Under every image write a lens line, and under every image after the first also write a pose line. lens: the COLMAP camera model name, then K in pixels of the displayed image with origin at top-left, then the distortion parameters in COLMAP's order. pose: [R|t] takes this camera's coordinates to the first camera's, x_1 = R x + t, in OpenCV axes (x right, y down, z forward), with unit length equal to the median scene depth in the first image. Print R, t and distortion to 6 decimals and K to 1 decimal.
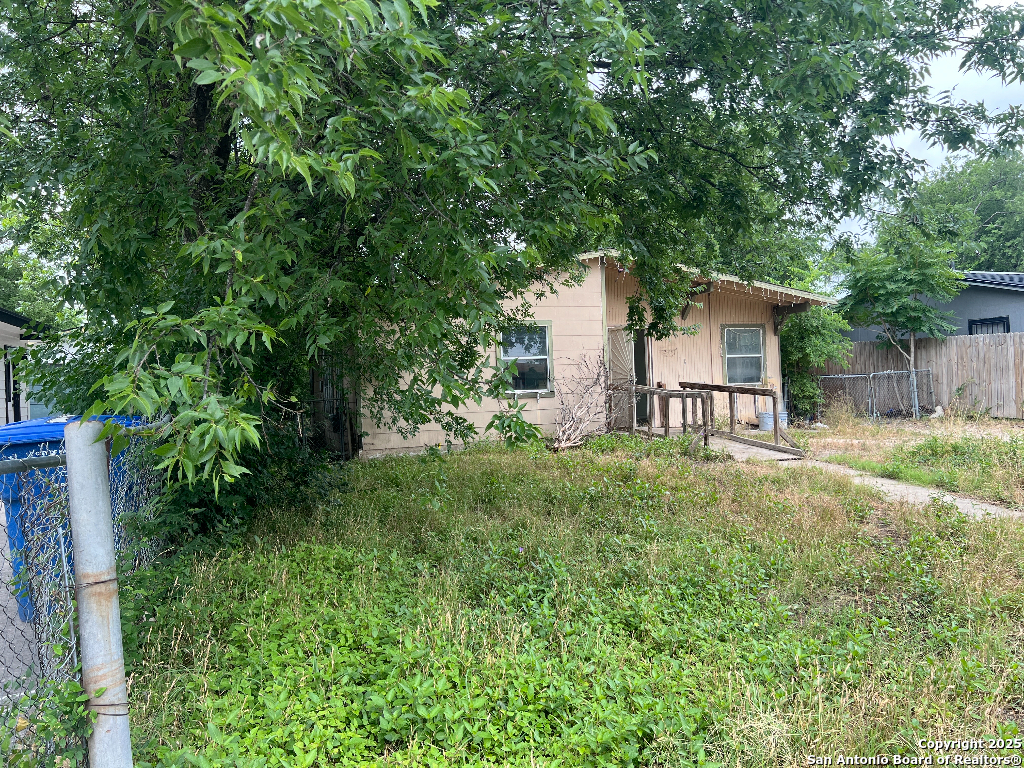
lens RADIAL K [[774.7, 0, 512.0], [0, 774.7, 384.0], [0, 0, 1]] dist [0.097671, -0.165691]
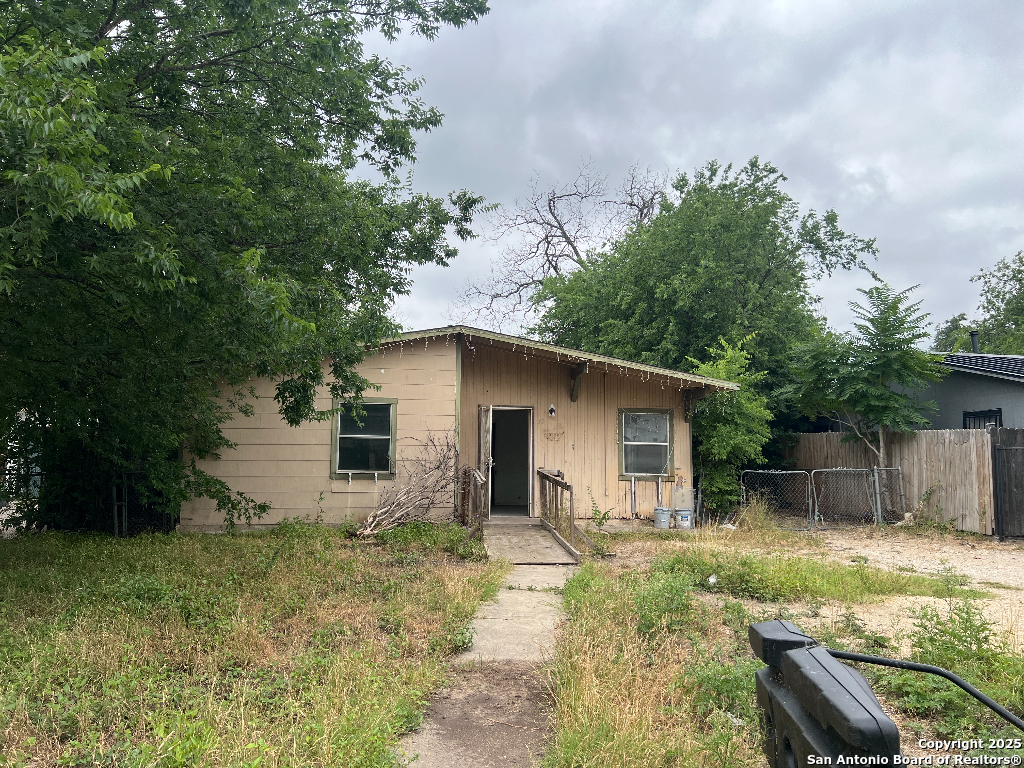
lens RADIAL K [[774.7, 0, 512.0], [0, 774.7, 384.0], [0, 0, 1]] dist [0.097671, -0.165691]
pose [[0.974303, 0.023387, -0.224024, 0.341027], [-0.043063, 0.995589, -0.083351, -0.022255], [0.221086, 0.090856, 0.971013, 0.077143]]
